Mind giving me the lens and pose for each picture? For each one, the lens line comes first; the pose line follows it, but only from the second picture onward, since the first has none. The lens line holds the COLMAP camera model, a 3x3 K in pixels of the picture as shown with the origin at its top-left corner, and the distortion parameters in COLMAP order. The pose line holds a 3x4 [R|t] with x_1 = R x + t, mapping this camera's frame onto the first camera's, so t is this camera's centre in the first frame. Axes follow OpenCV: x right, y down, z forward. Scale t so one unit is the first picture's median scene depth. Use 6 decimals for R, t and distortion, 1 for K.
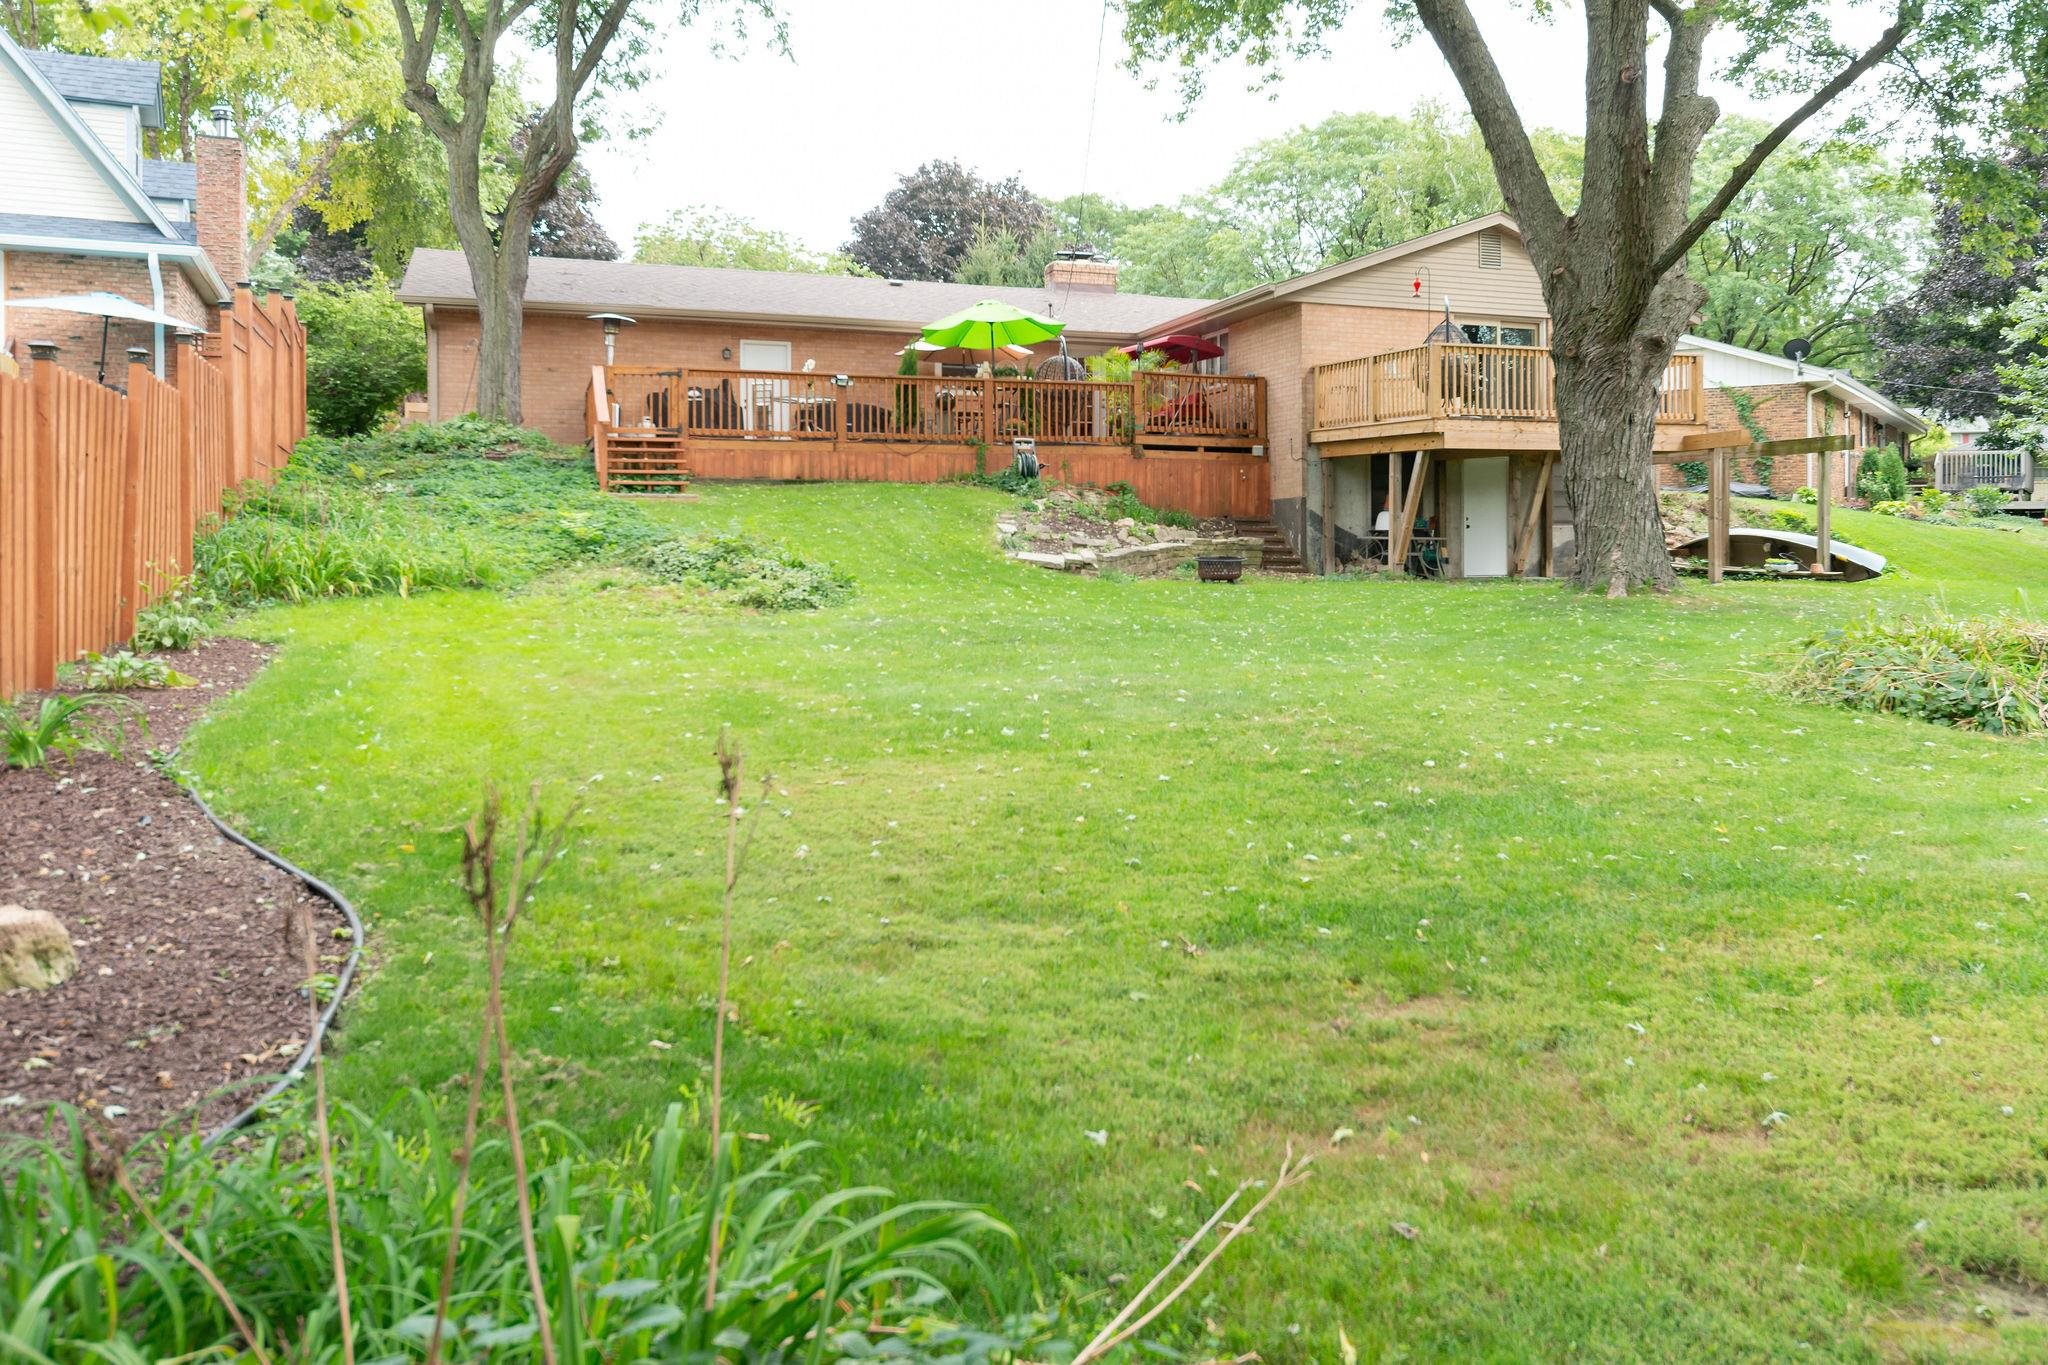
lens RADIAL K [[1572.2, 0, 1067.1], [0, 1572.2, 533.0], [0, 0, 1]] dist [0.001874, -0.004694]
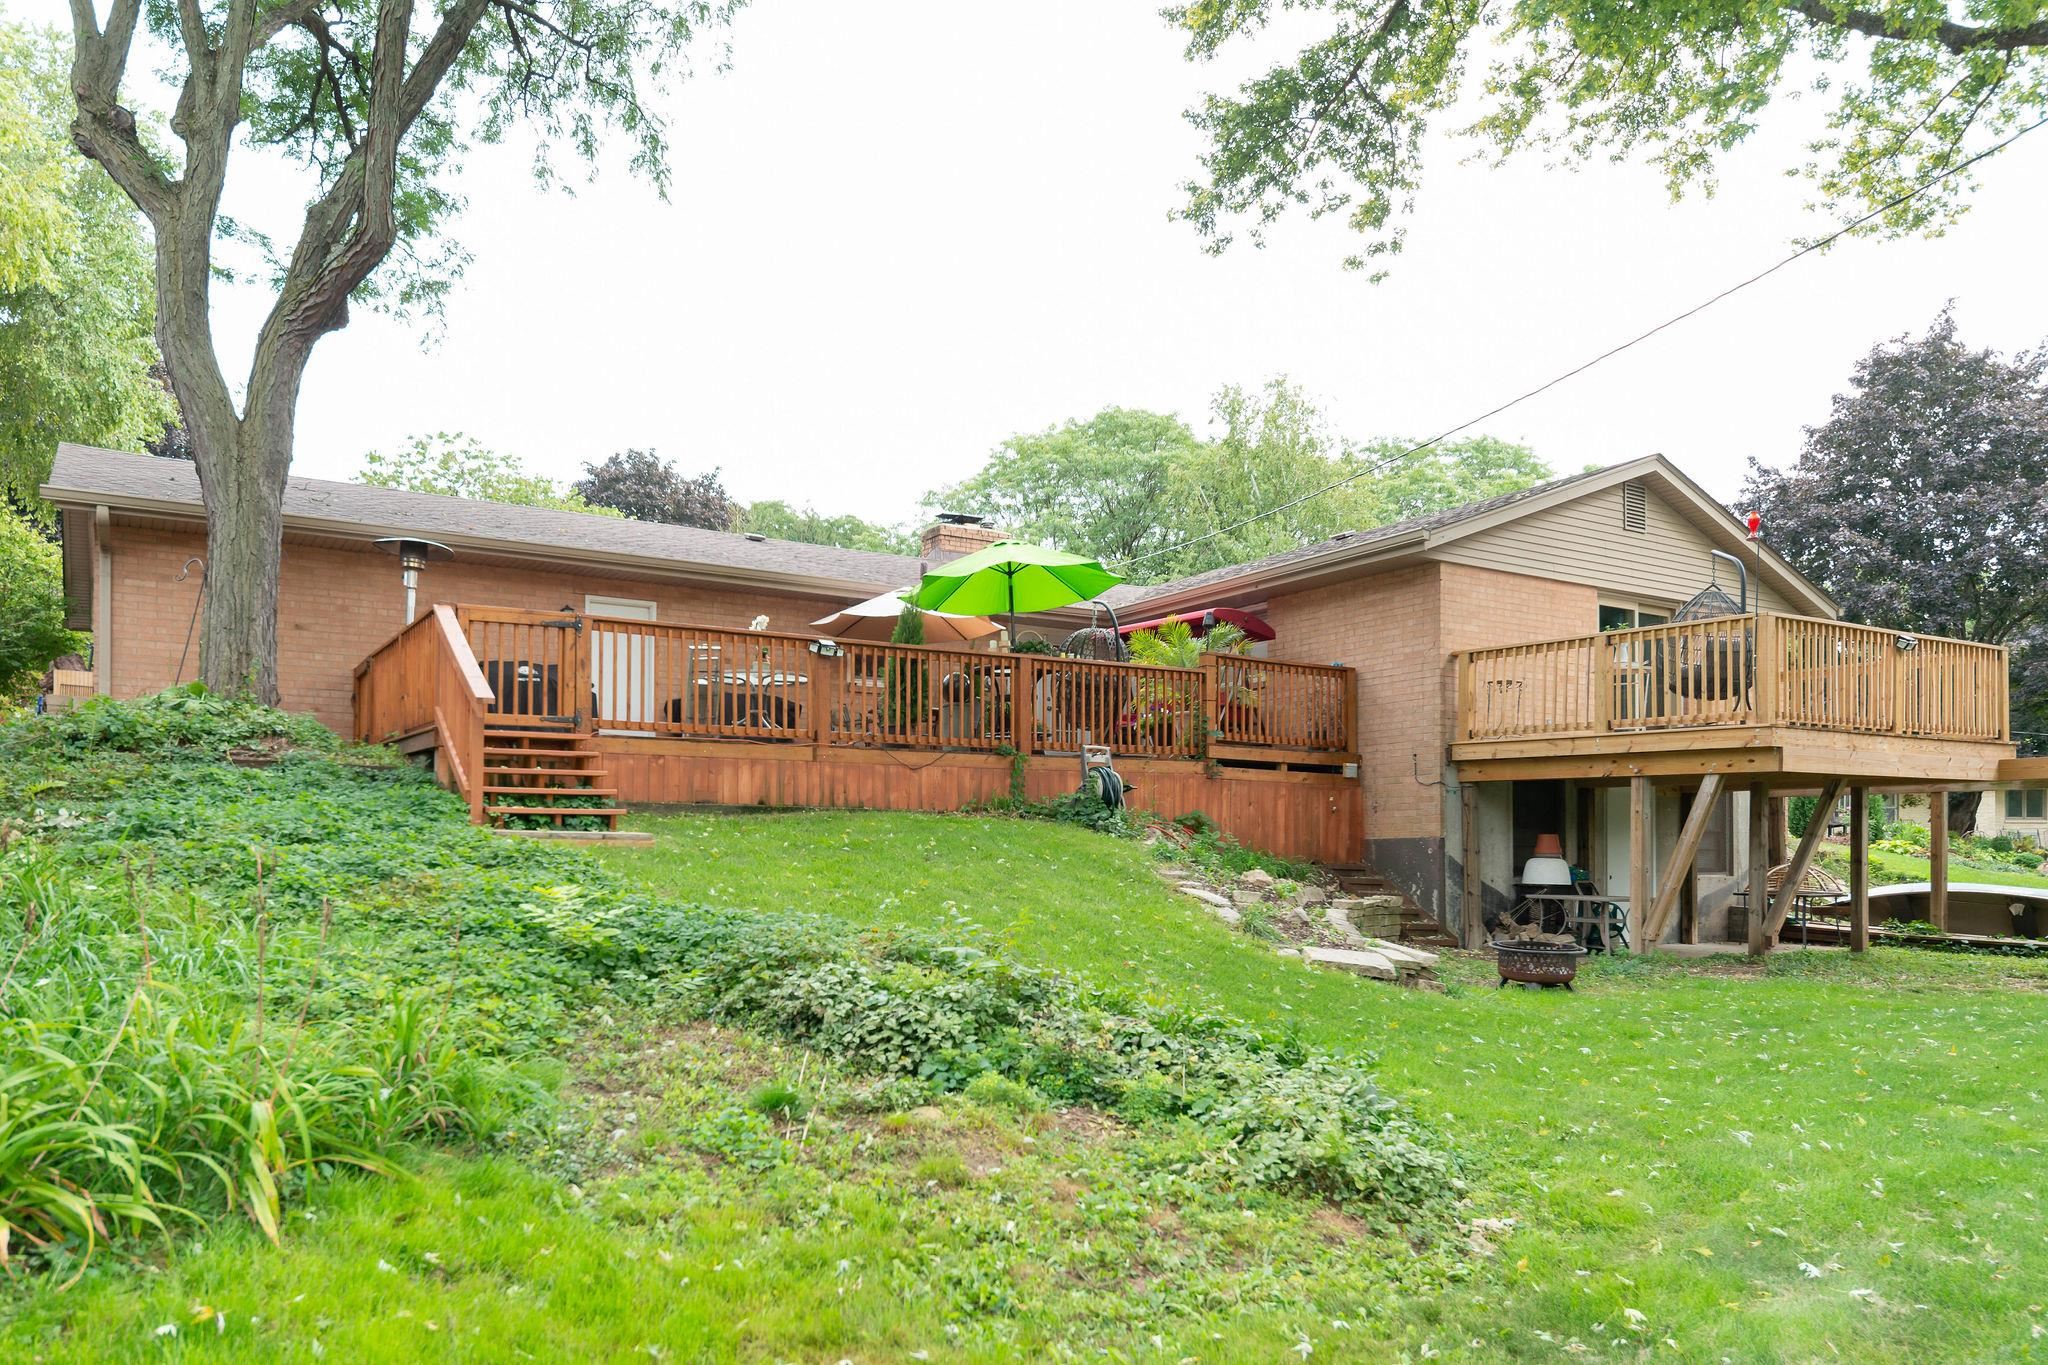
lens RADIAL K [[1413.3, 0, 878.3], [0, 1413.3, 825.6], [0, 0, 1]] dist [0.002679, 0.000383]
pose [[0.985133, 0.008902, 0.171565, -0.208275], [-0.006617, 0.999882, -0.013885, -0.017891], [-0.171668, 0.012544, 0.985075, 0.423069]]
